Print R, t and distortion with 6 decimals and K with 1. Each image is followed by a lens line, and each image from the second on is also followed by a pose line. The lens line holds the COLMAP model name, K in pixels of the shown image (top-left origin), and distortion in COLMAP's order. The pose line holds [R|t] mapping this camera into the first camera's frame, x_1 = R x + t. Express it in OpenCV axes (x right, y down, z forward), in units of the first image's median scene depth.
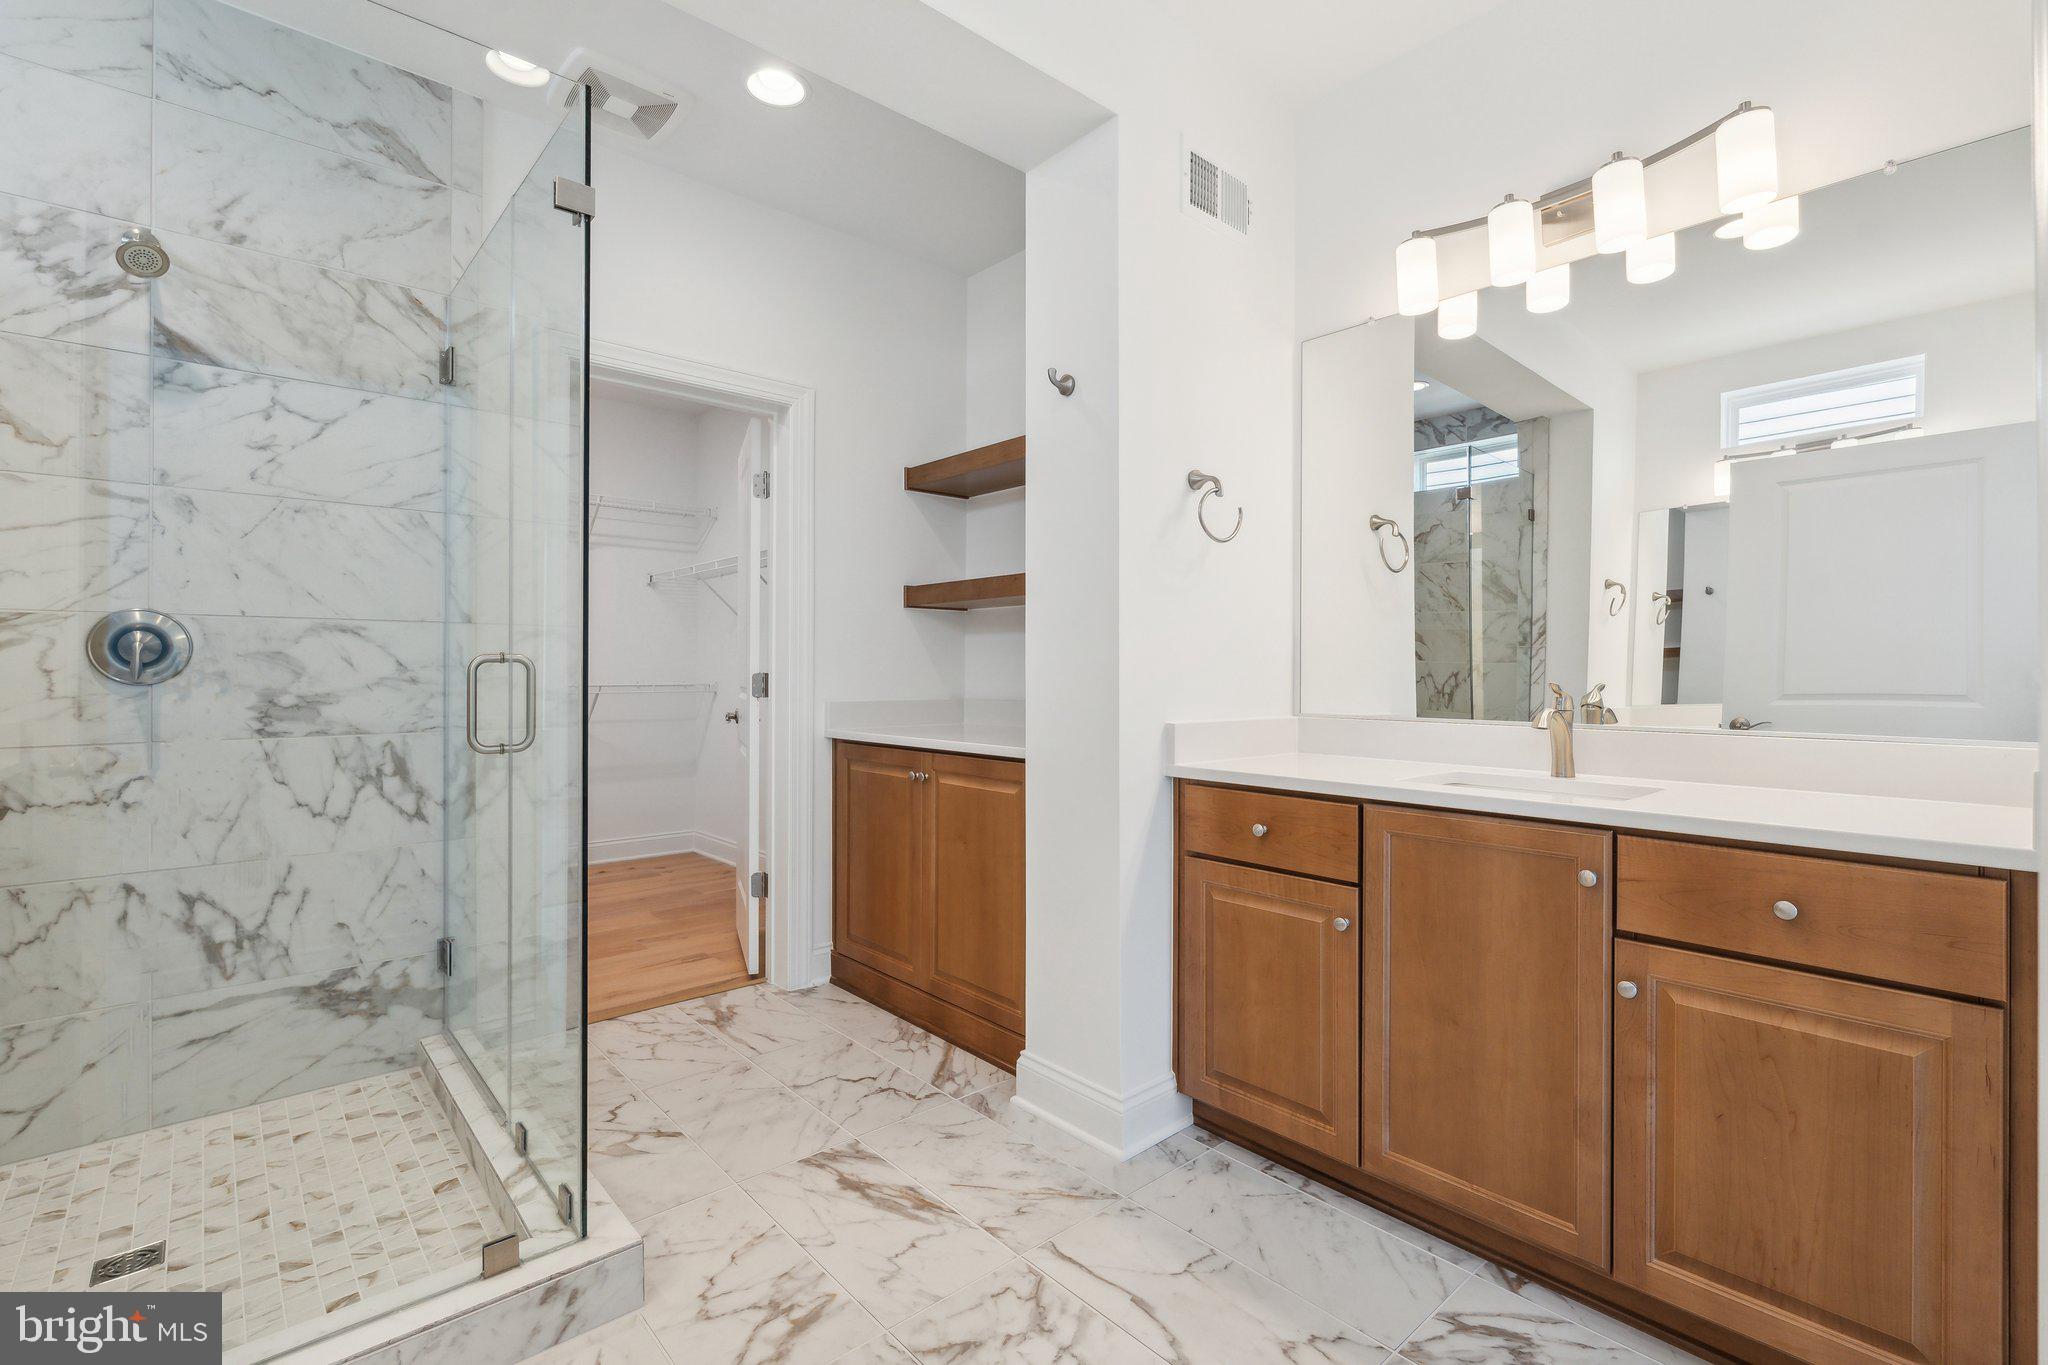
lens RADIAL K [[928.8, 0, 1027.0], [0, 928.8, 653.4], [0, 0, 1]] dist [-0.000626, -0.000049]
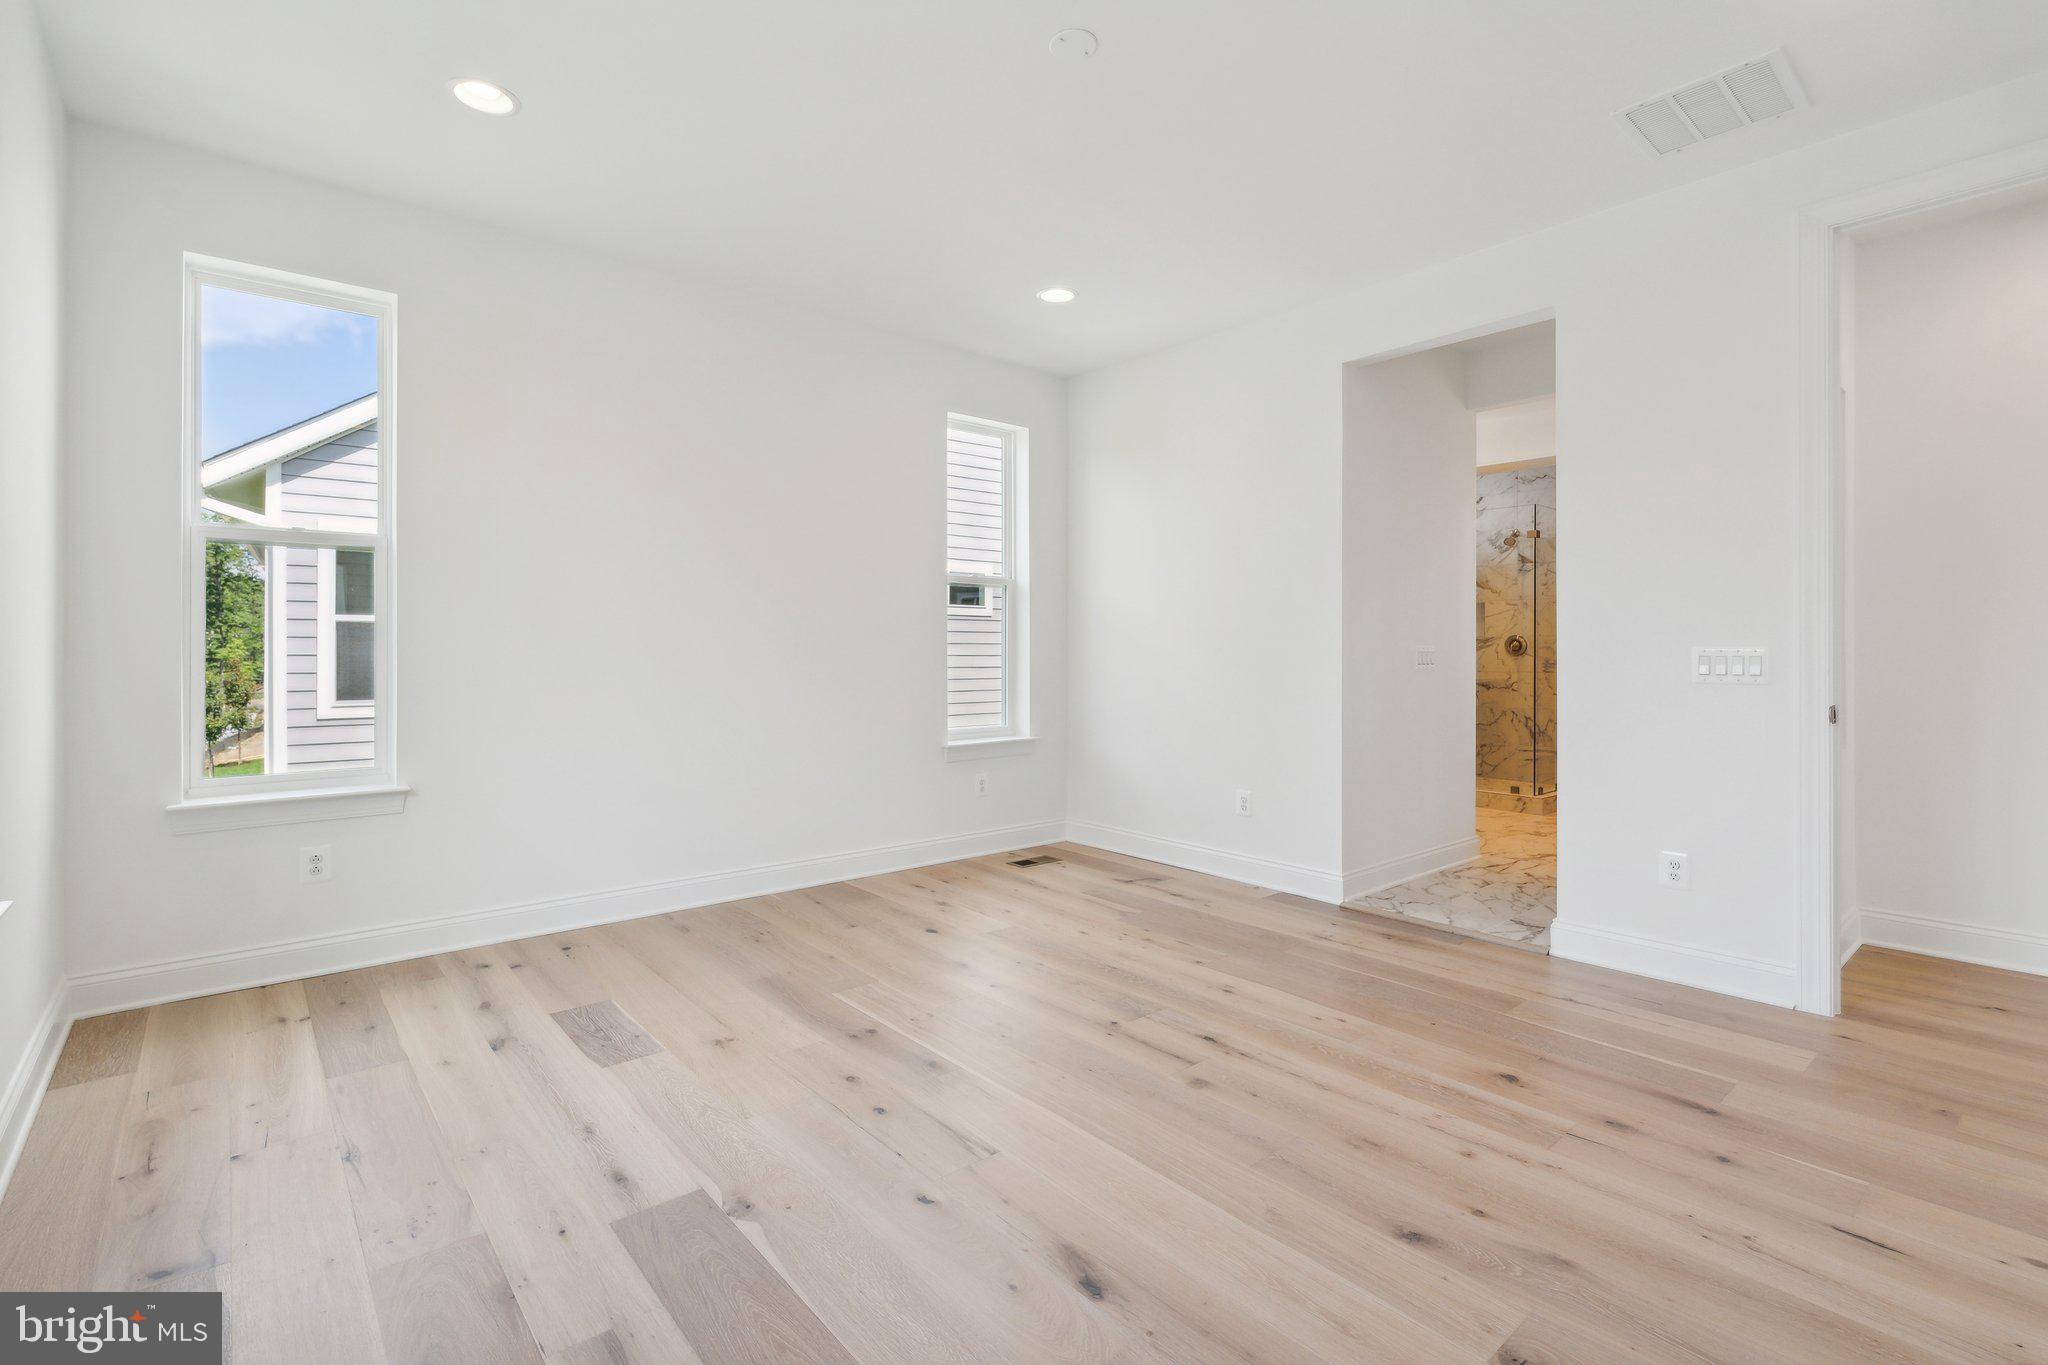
lens RADIAL K [[928.8, 0, 1027.0], [0, 928.8, 653.4], [0, 0, 1]] dist [-0.000626, -0.000049]
pose [[-0.020199, 0.003898, -0.999788, 2.716019], [0.005843, 0.999976, 0.003781, -0.002492], [0.999779, -0.005765, -0.020221, -0.833388]]
